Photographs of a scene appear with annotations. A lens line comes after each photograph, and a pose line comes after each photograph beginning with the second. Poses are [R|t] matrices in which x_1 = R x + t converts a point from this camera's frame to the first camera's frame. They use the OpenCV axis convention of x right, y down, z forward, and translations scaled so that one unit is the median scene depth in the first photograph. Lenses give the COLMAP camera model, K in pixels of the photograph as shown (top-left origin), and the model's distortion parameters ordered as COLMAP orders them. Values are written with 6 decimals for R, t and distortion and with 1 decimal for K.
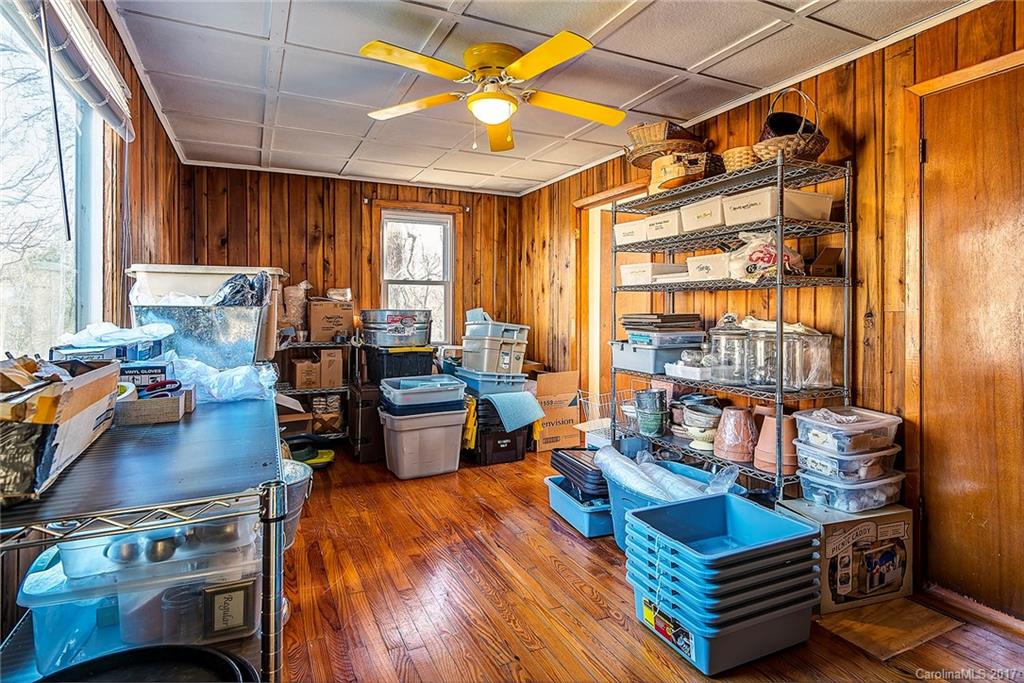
lens RADIAL K [[560.1, 0, 512.6], [0, 560.1, 305.7], [0, 0, 1]] dist [0.003024, 0.000144]
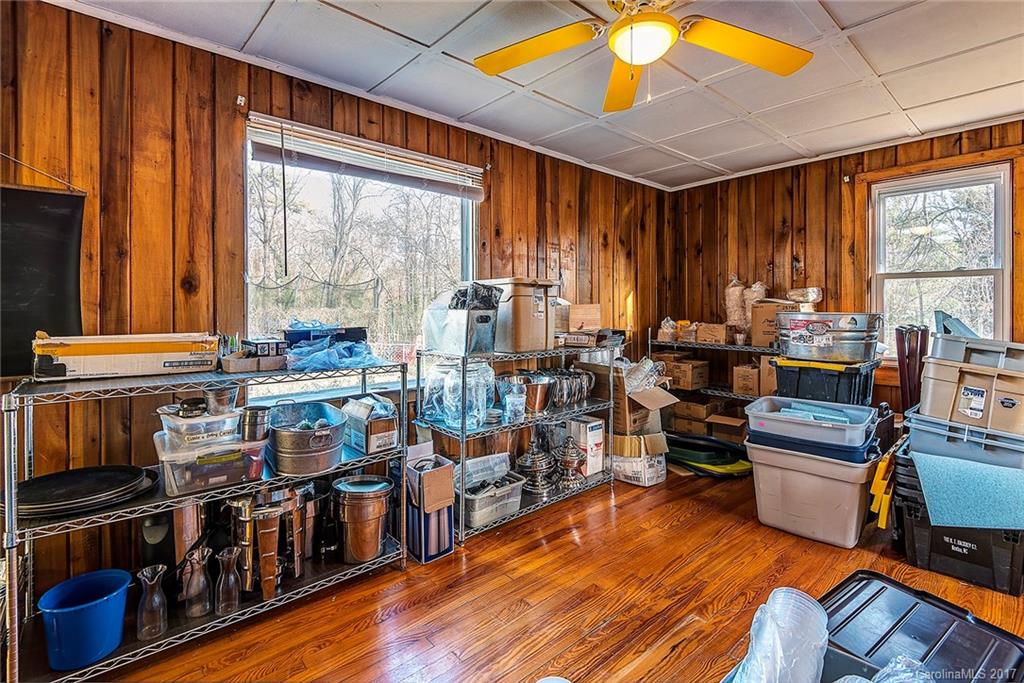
lens RADIAL K [[471.8, 0, 512.4], [0, 471.8, 305.8], [0, 0, 1]] dist [-0.002096, -0.002110]
pose [[0.263987, -0.006450, -0.964505, 0.287035], [0.004278, 0.999976, -0.005516, -0.000866], [0.964517, -0.002670, 0.264008, 0.371037]]
